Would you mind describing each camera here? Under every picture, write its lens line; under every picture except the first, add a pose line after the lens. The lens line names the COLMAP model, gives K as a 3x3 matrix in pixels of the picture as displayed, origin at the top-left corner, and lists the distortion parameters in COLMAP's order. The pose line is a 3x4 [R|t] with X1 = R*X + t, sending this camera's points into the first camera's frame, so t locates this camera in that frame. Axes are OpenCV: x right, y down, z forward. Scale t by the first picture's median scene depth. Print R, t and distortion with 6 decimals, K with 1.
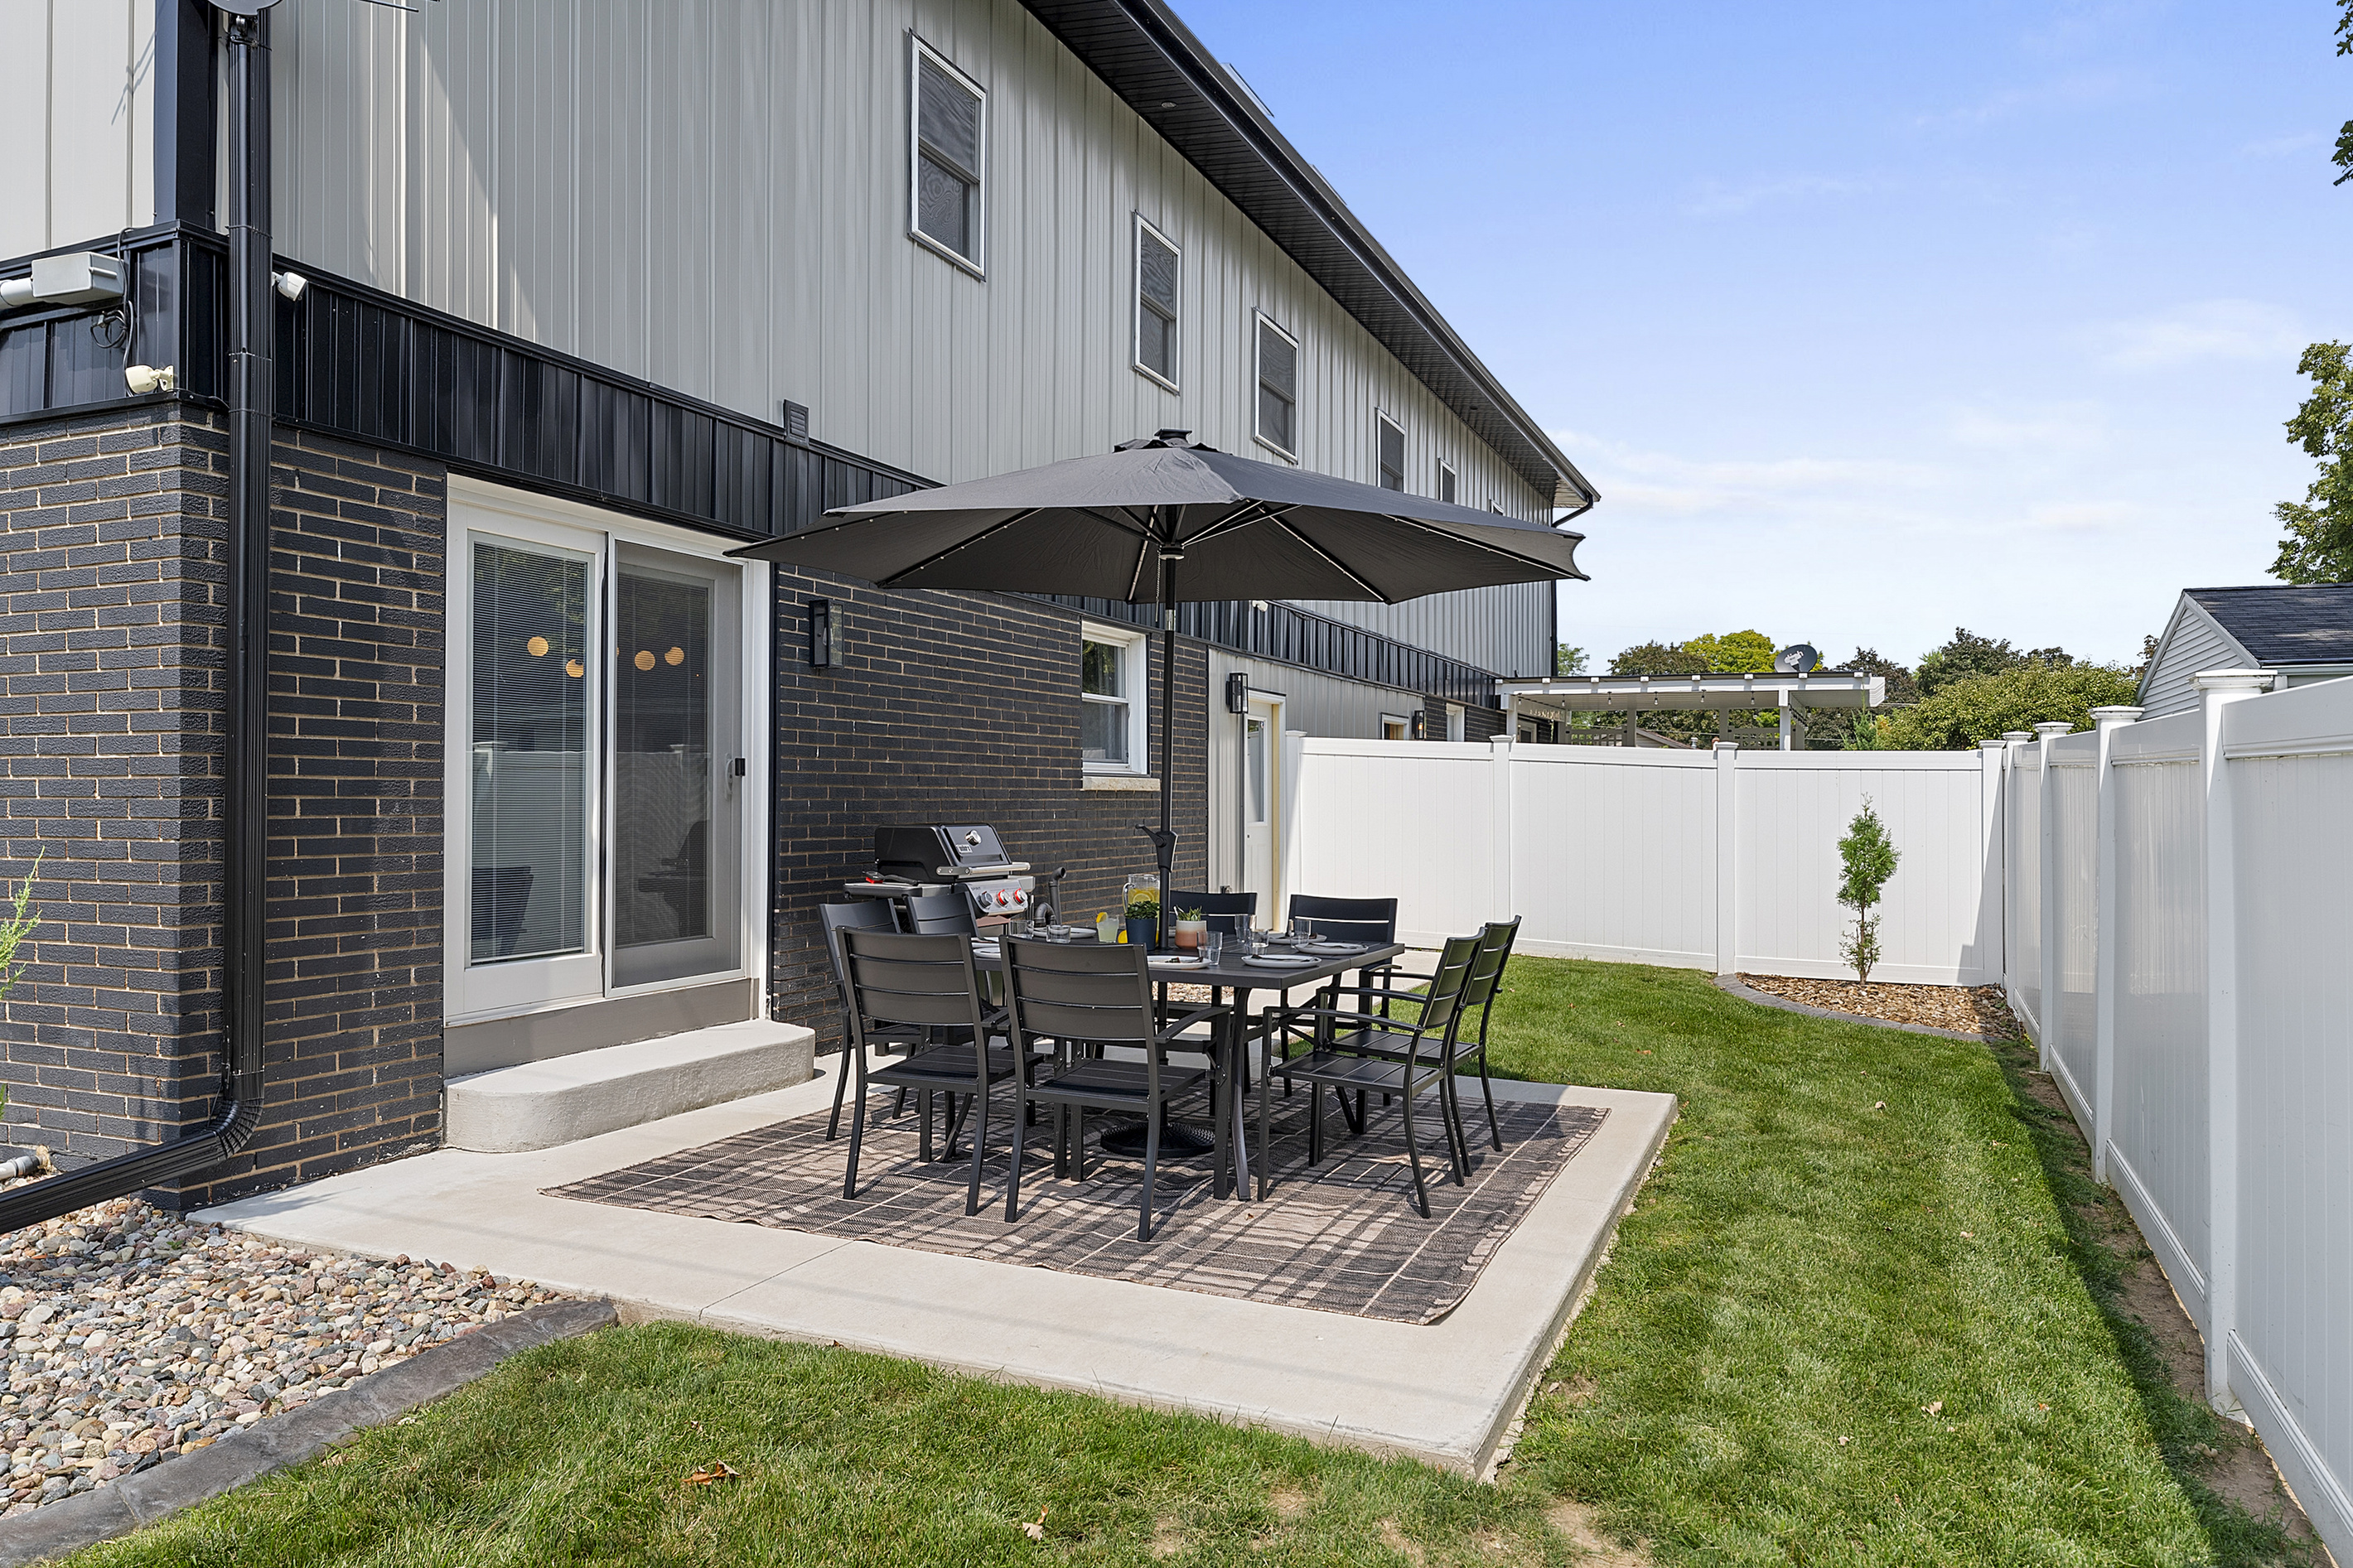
lens RADIAL K [[1584.1, 0, 1187.9], [0, 1584.1, 790.0], [0, 0, 1]] dist [0.005380, -0.002107]
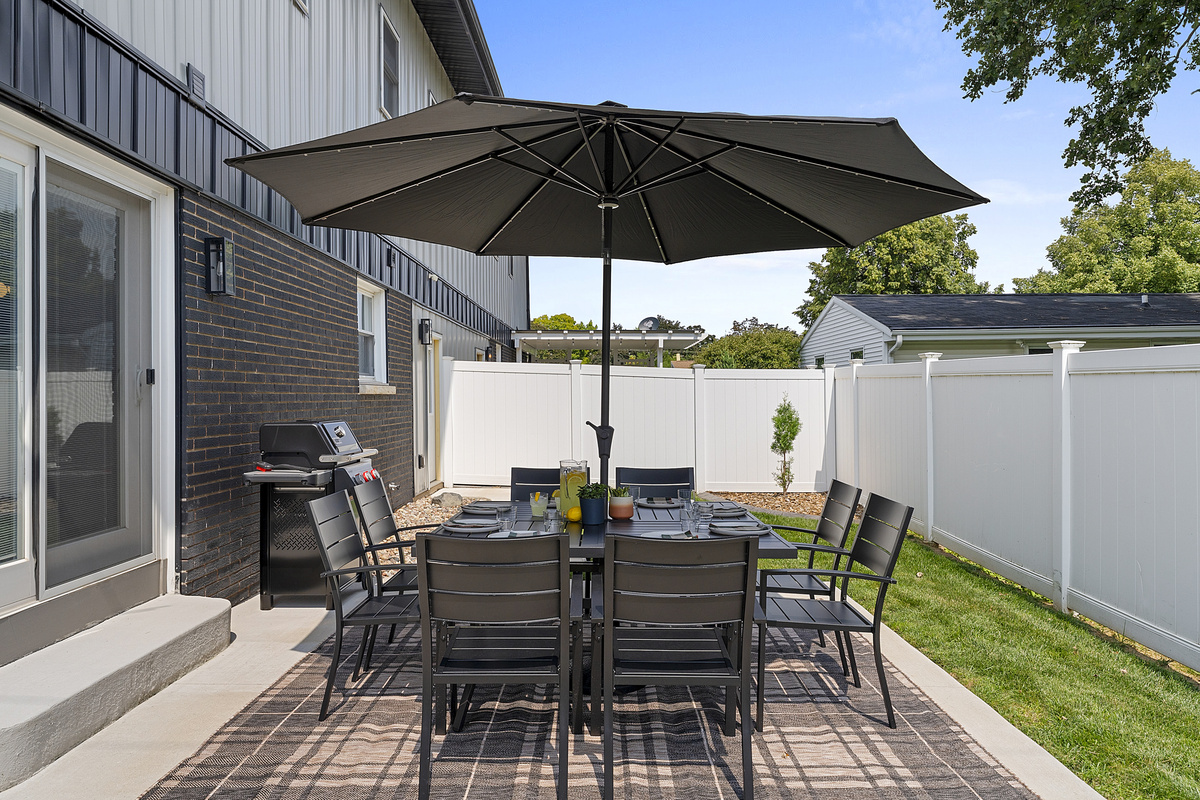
lens RADIAL K [[807.9, 0, 609.5], [0, 807.9, 395.0], [0, 0, 1]] dist [0.005380, -0.002107]
pose [[0.918069, -0.009882, 0.396298, -0.183427], [0.008477, 0.999950, 0.005297, -0.001301], [-0.396330, -0.001503, 0.918107, 0.290593]]
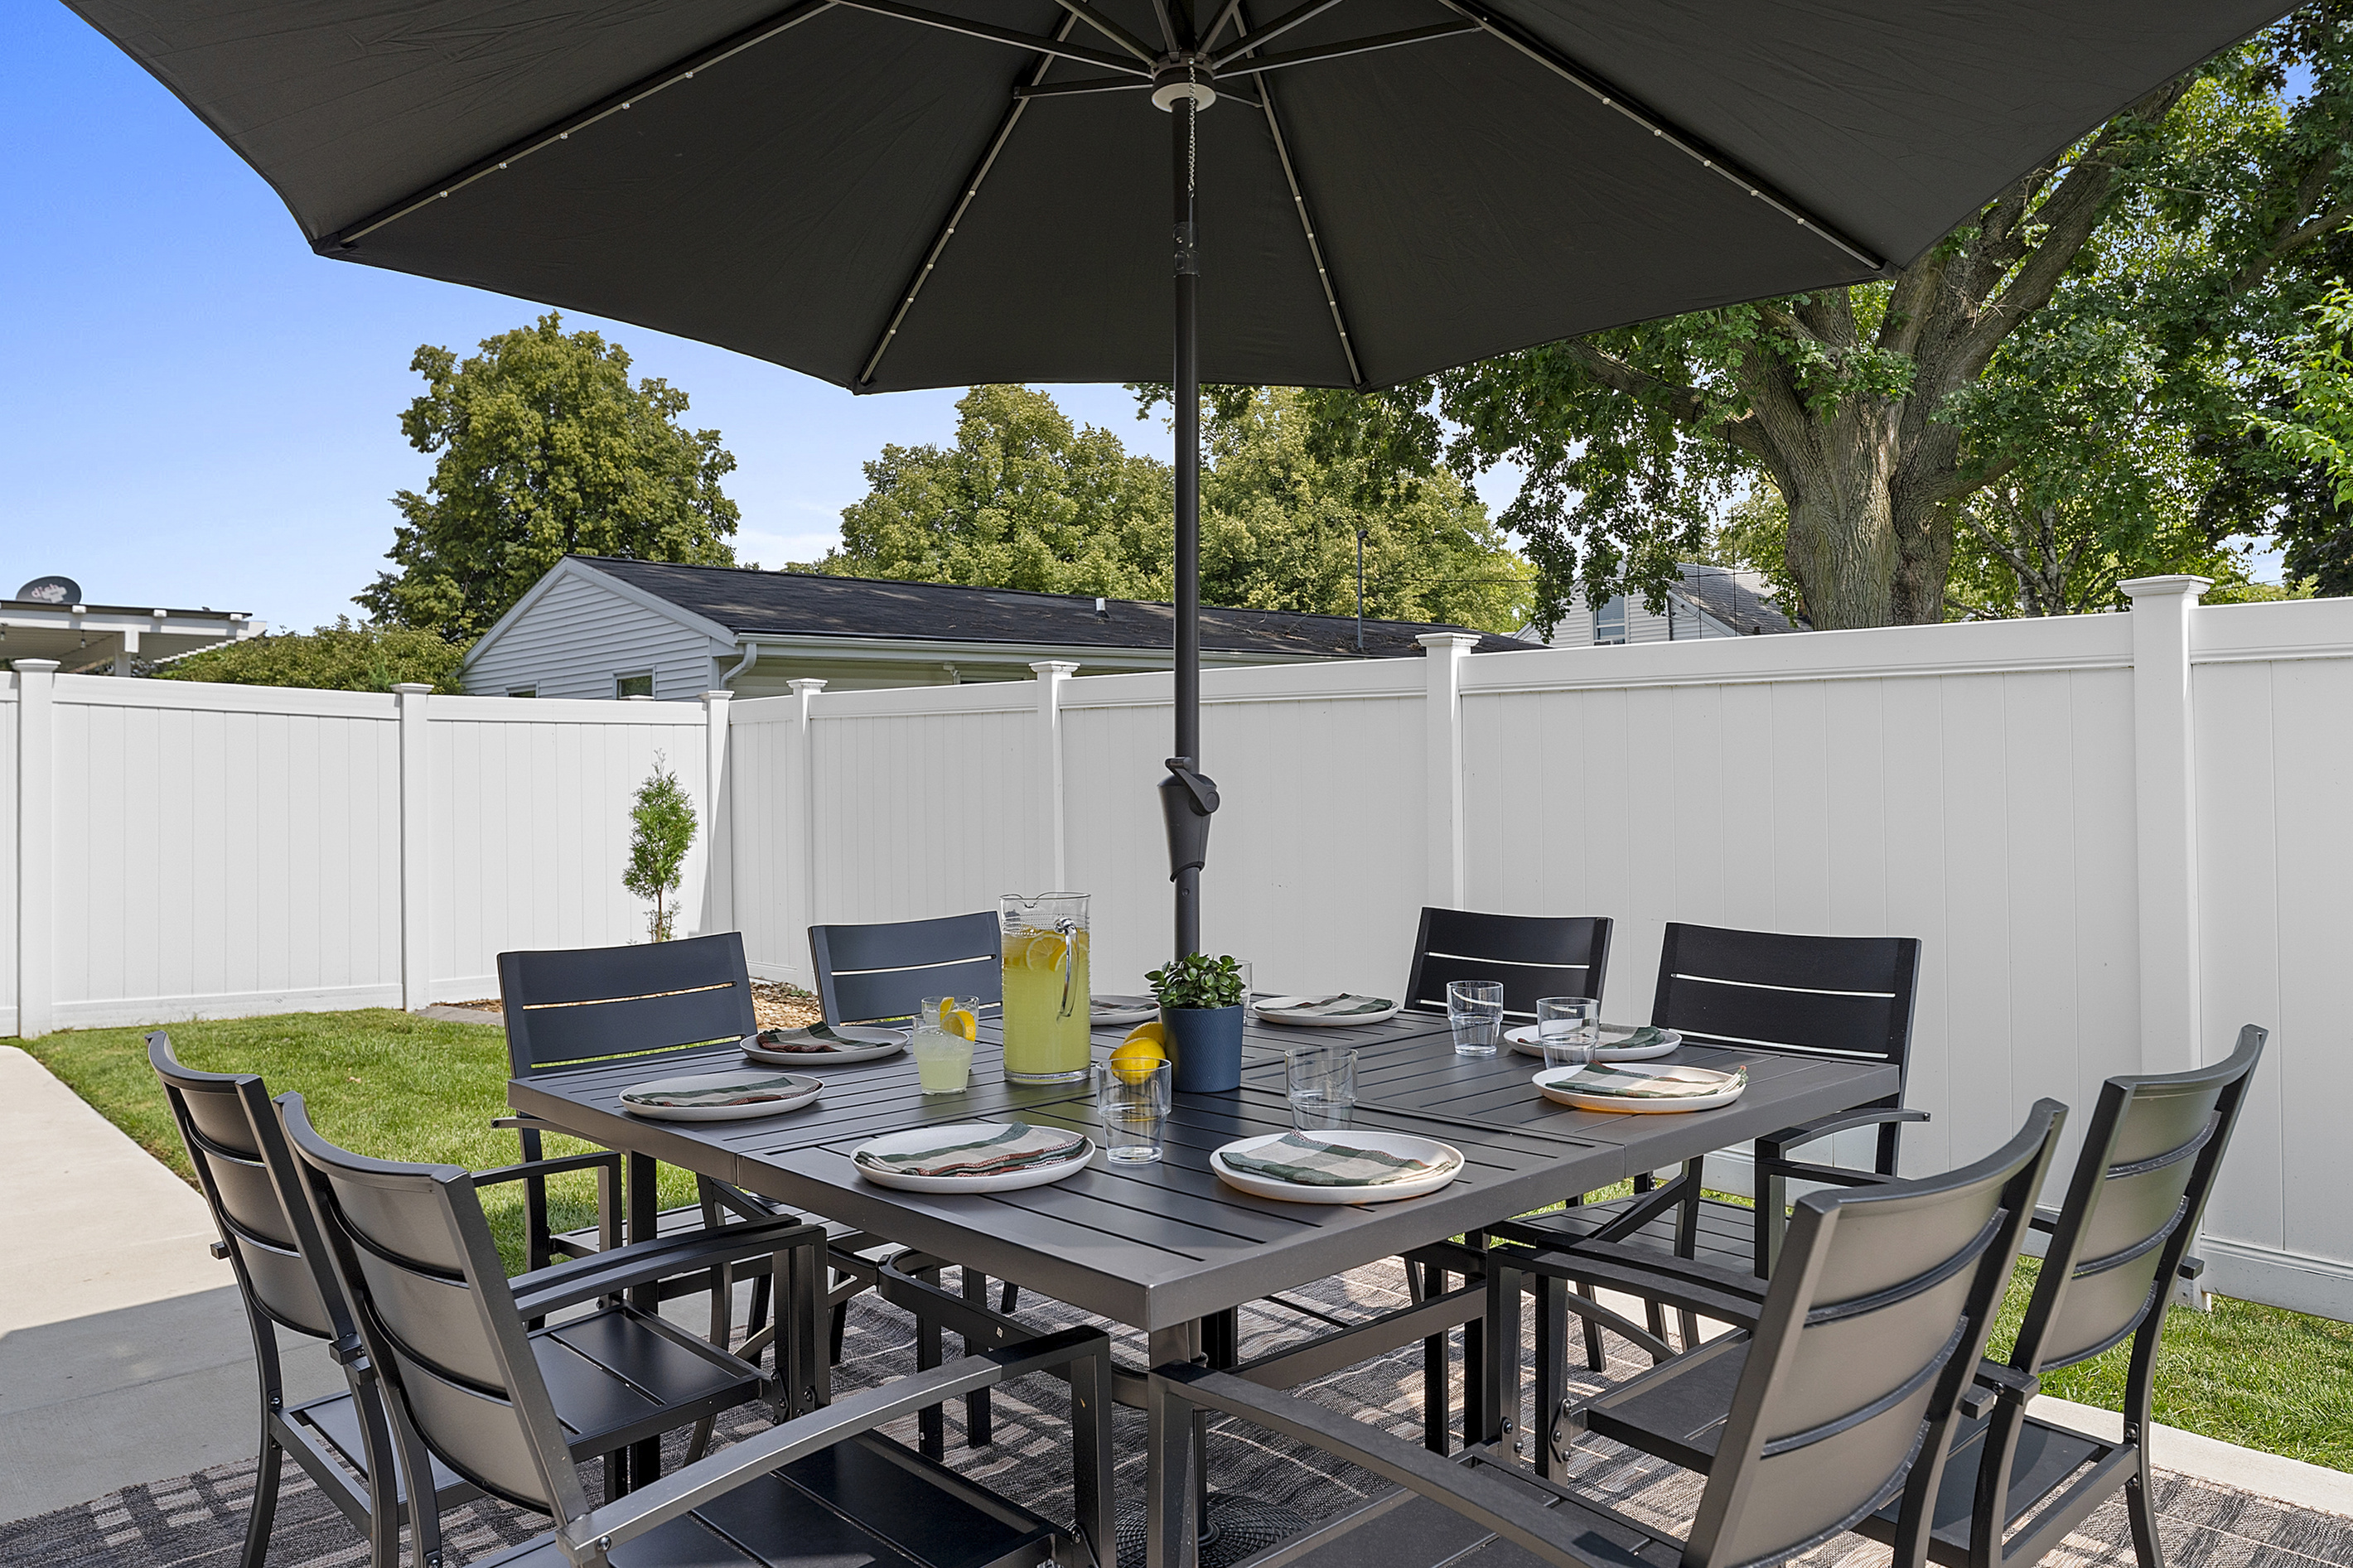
lens RADIAL K [[1584.1, 0, 1176.0], [0, 1584.1, 777.5], [0, 0, 1]] dist [0.005380, -0.002107]
pose [[0.414079, -0.017869, 0.910066, -0.260723], [0.016826, 0.999787, 0.011975, 0.014318], [-0.910086, 0.010354, 0.414291, 0.586310]]
